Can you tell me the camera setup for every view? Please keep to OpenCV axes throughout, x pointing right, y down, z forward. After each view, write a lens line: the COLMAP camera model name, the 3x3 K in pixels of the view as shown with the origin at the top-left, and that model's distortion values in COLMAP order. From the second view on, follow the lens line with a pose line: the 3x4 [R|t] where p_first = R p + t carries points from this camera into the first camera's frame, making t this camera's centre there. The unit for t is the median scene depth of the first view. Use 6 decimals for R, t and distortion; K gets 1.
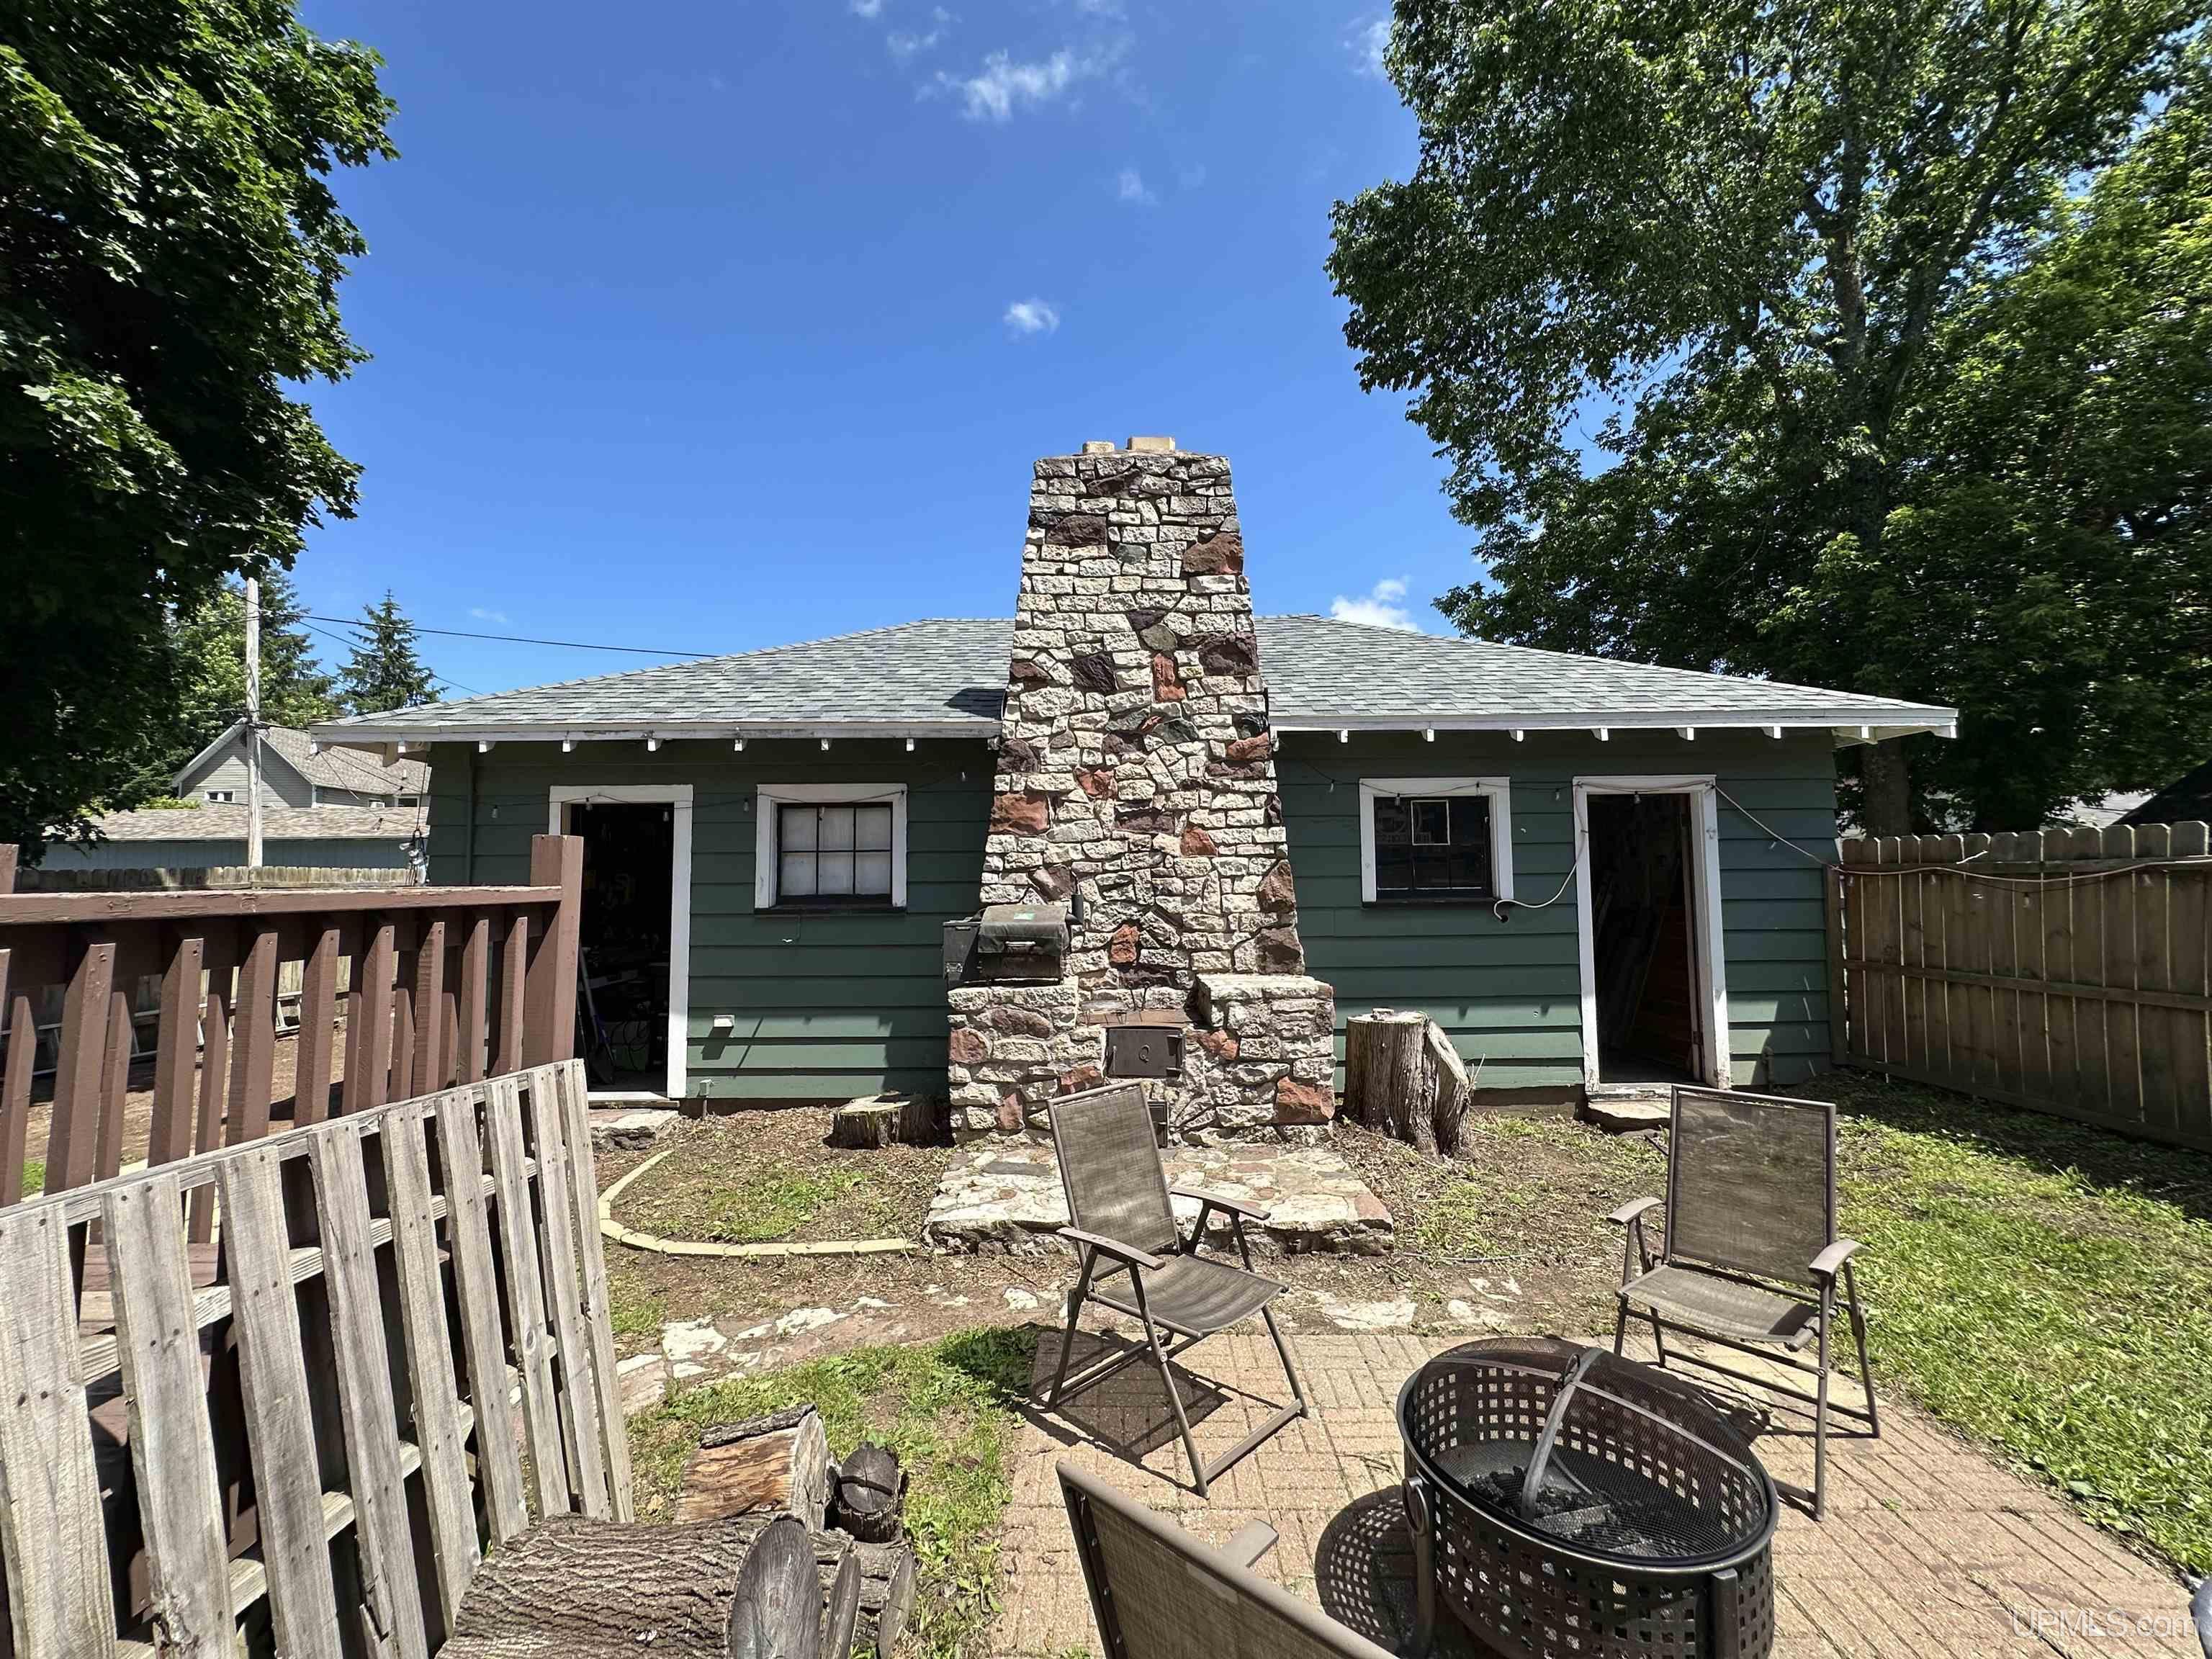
lens RADIAL K [[886.5, 0, 1106.0], [0, 886.5, 829.5], [0, 0, 1]] dist [-0.005760, -0.000092]
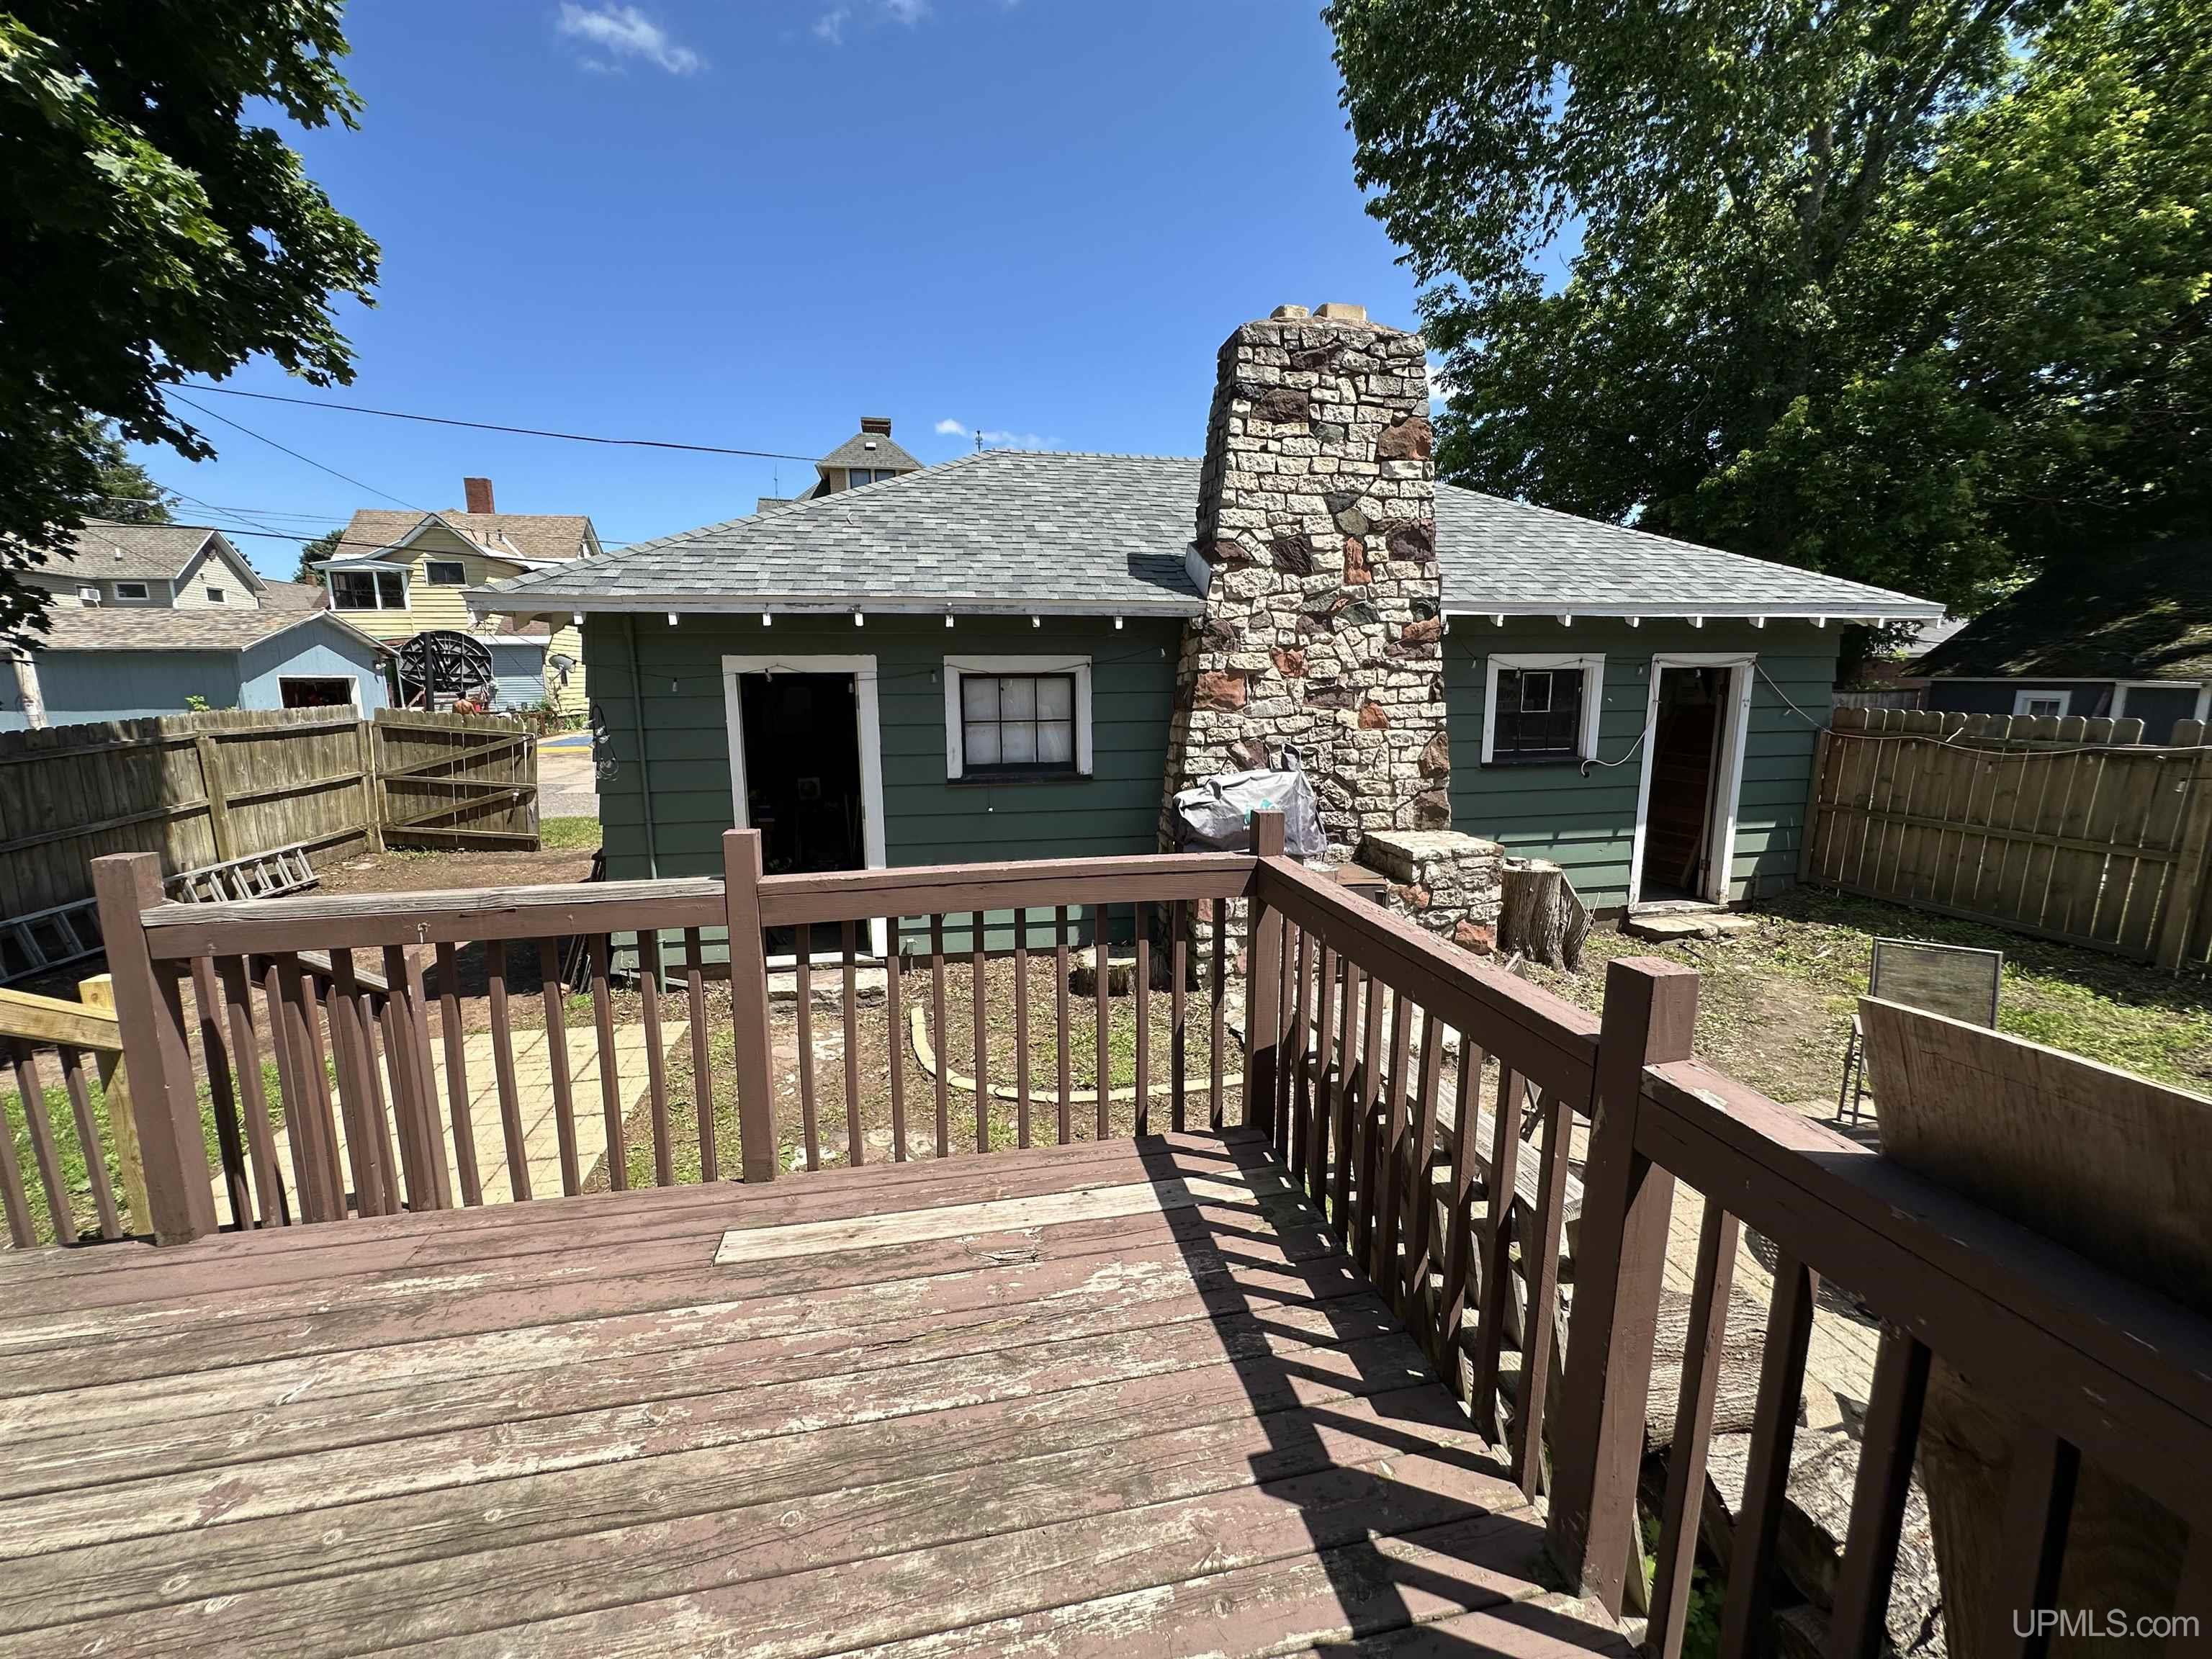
lens RADIAL K [[886.5, 0, 1106.0], [0, 886.5, 829.5], [0, 0, 1]] dist [-0.005760, -0.000092]
pose [[0.981819, -0.030379, 0.187373, -0.436623], [-0.013405, 0.973549, 0.228084, -0.096504], [-0.189345, -0.226449, 0.955442, -0.033112]]
